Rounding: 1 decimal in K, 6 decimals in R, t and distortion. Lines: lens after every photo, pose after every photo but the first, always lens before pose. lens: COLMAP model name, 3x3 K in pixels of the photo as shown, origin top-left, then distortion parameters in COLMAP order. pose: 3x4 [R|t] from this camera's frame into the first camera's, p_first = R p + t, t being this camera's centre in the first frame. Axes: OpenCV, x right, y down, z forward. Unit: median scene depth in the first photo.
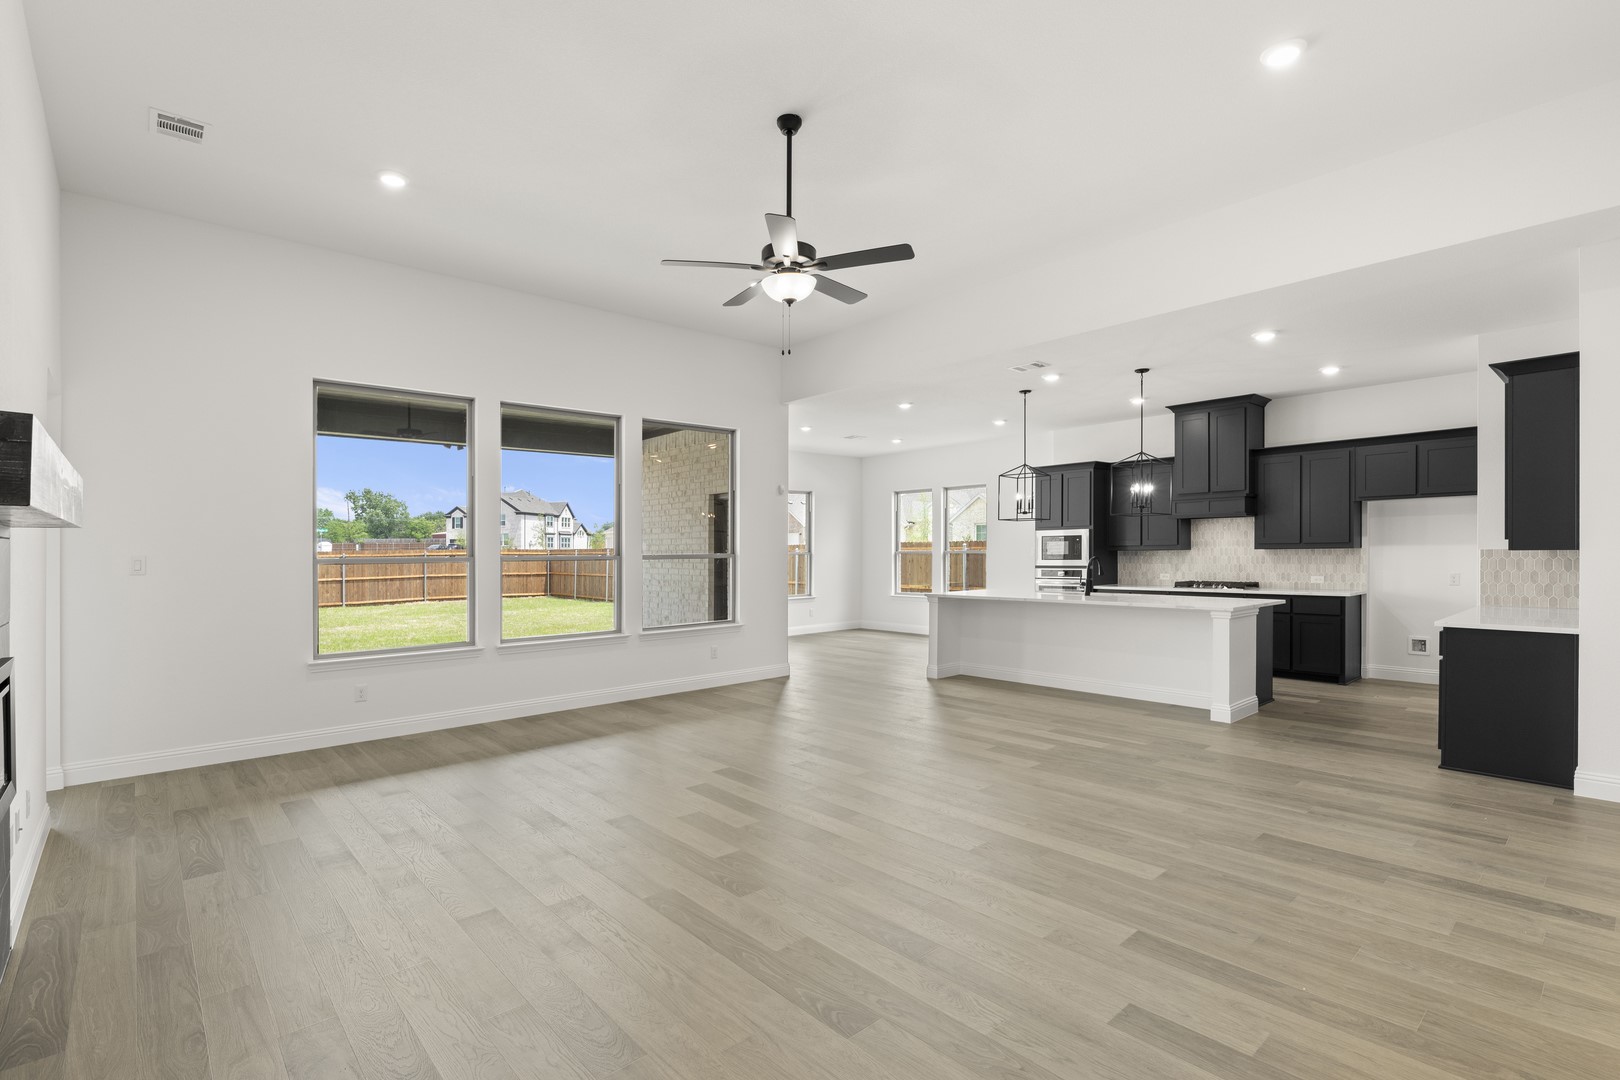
lens RADIAL K [[767.6, 0, 808.1], [0, 767.6, 546.7], [0, 0, 1]] dist [-0.003908, -0.000734]
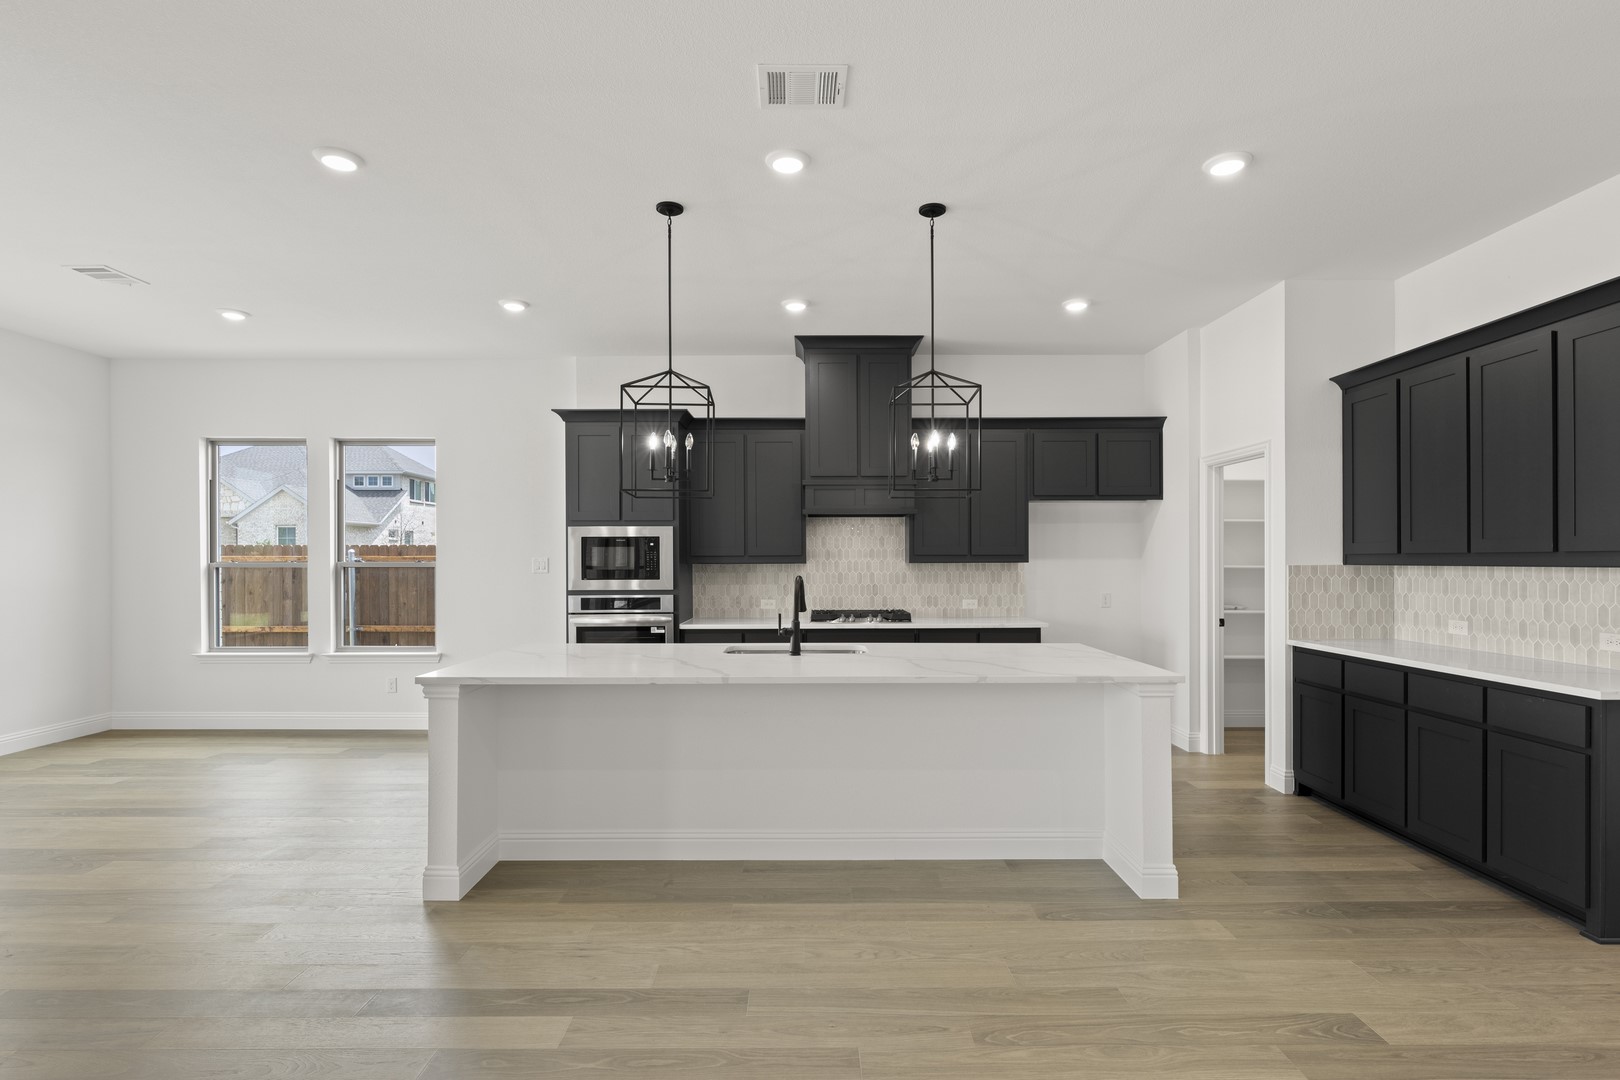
lens RADIAL K [[767.6, 0, 815.6], [0, 767.6, 572.8], [0, 0, 1]] dist [-0.003908, -0.000734]
pose [[0.656025, -0.005321, 0.754720, -0.000880], [-0.009170, 0.999845, 0.015020, 0.002299], [-0.754683, -0.016774, 0.655875, 0.533279]]
